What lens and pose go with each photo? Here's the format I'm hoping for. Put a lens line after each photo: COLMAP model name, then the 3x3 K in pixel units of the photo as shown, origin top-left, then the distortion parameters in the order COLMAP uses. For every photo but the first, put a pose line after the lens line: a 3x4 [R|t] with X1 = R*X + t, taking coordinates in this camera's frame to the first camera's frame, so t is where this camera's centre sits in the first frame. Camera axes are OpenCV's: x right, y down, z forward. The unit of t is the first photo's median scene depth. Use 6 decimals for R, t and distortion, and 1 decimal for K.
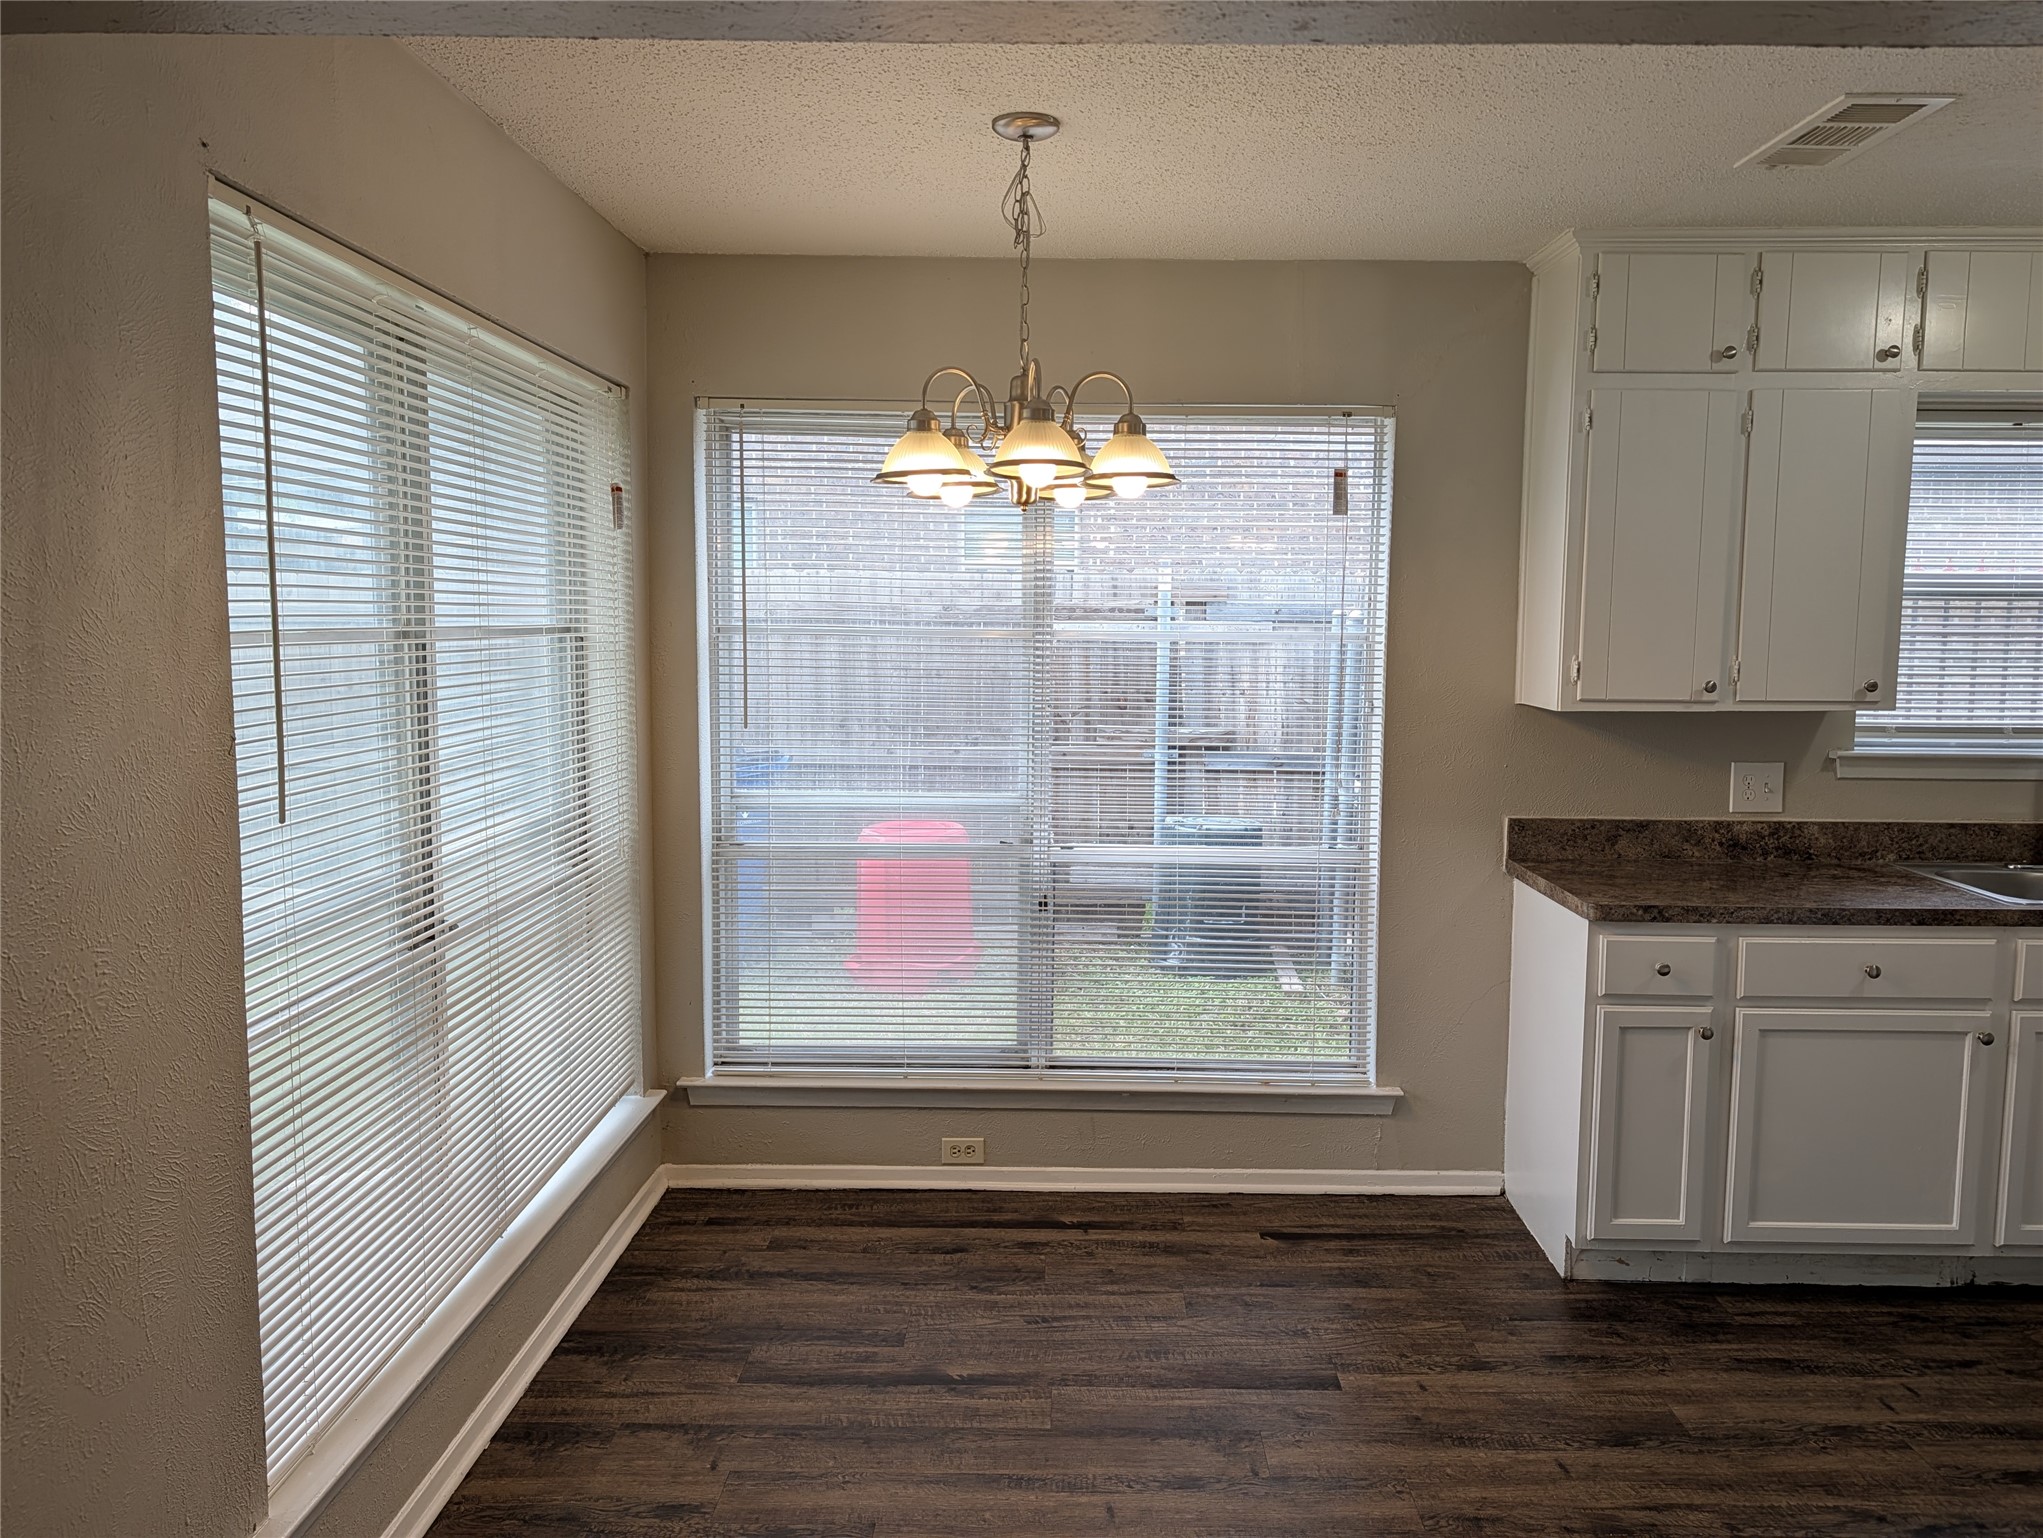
lens RADIAL K [[1484.0, 0, 1051.5], [0, 1484.0, 767.4], [0, 0, 1]] dist [0.010022, -0.006783]
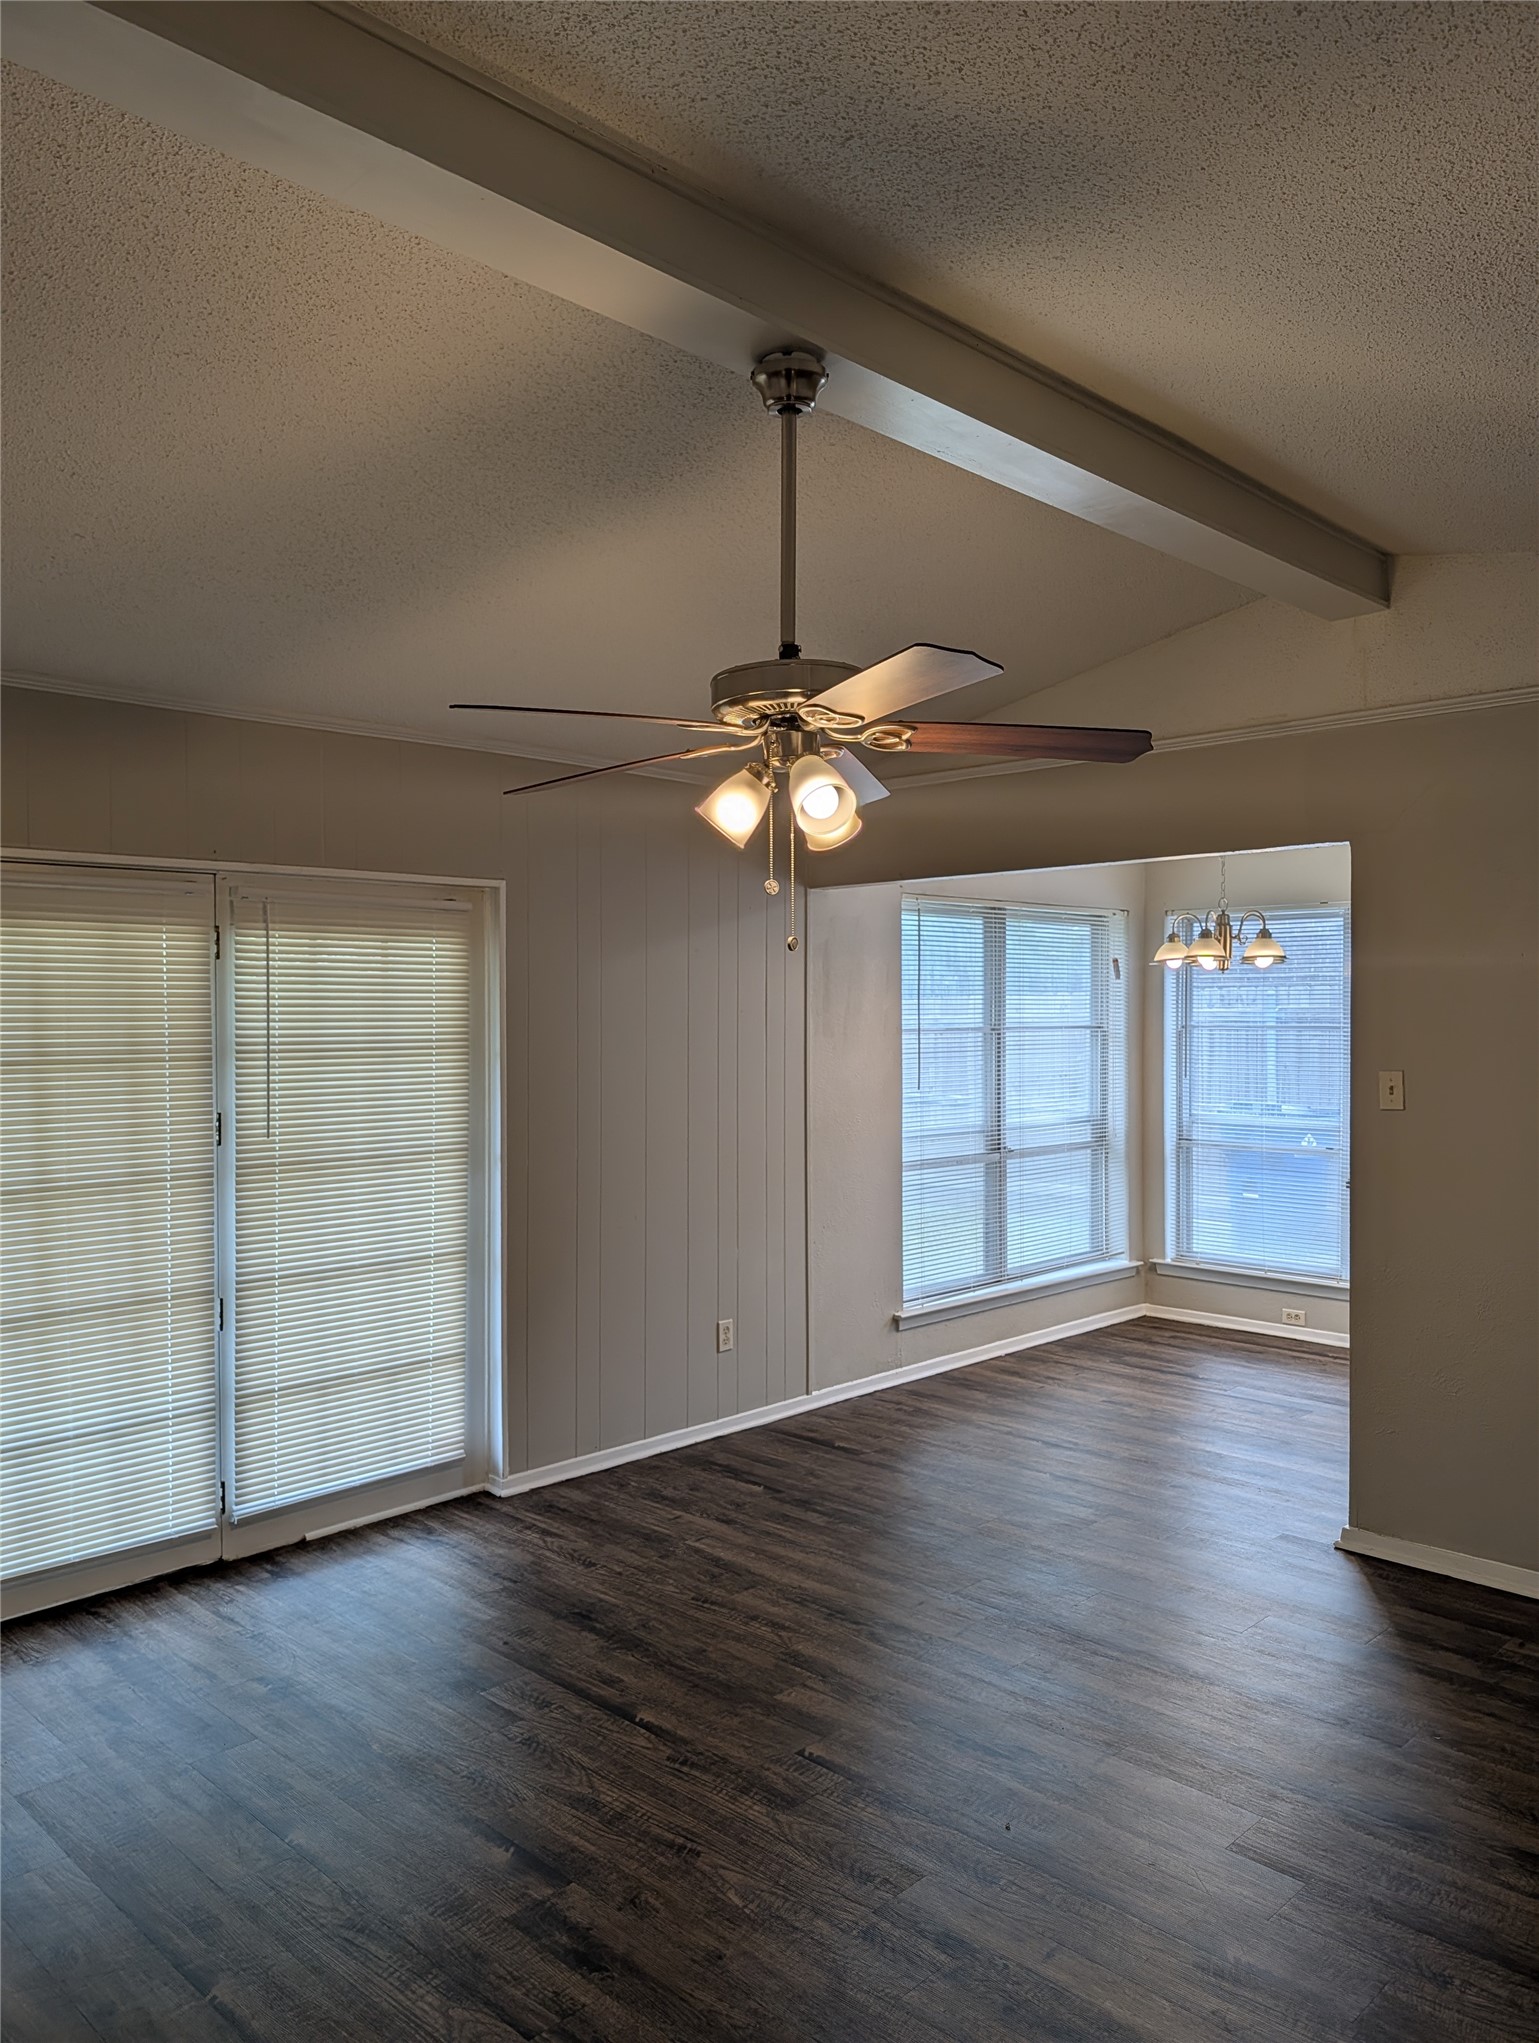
lens RADIAL K [[1470.1, 0, 769.5], [0, 1470.1, 1021.5], [0, 0, 1]] dist [0.014911, -0.006718]
pose [[0.715033, -0.005461, -0.699069, 0.870909], [-0.063172, 0.995374, -0.072391, 0.086420], [0.696231, 0.095923, 0.711380, -0.876494]]
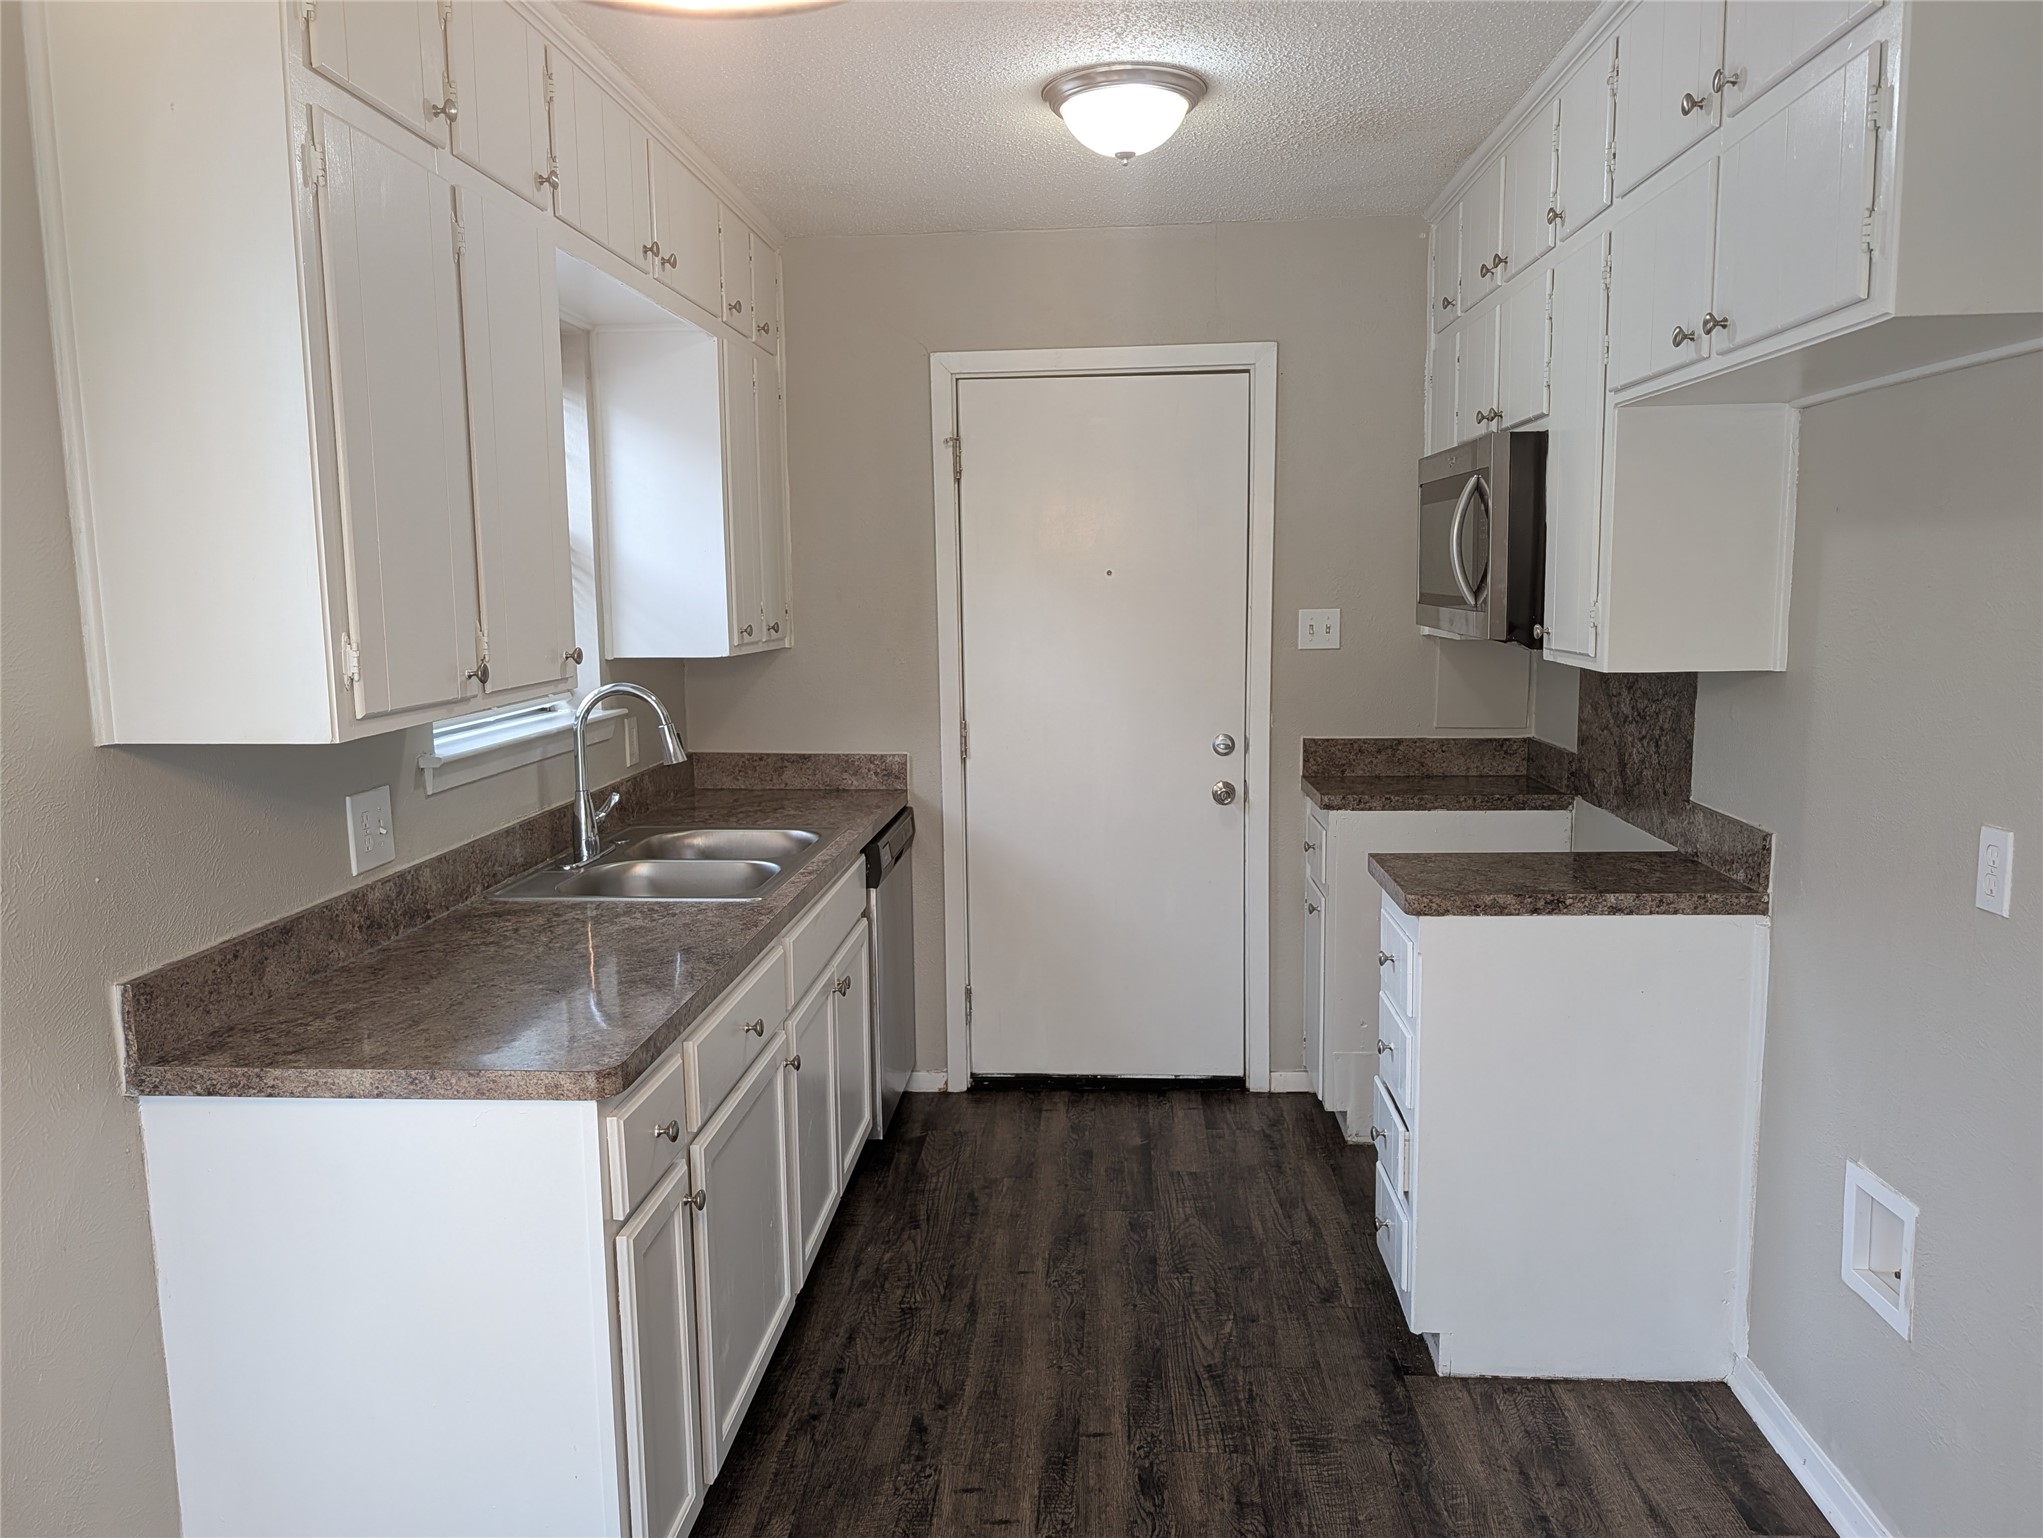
lens RADIAL K [[1470.1, 0, 1021.5], [0, 1470.1, 769.0], [0, 0, 1]] dist [0.014911, -0.006718]
pose [[0.056616, -0.137579, 0.988871, -0.159719], [0.115279, 0.984736, 0.130403, -0.073098], [-0.991718, 0.106613, 0.071612, 0.775862]]
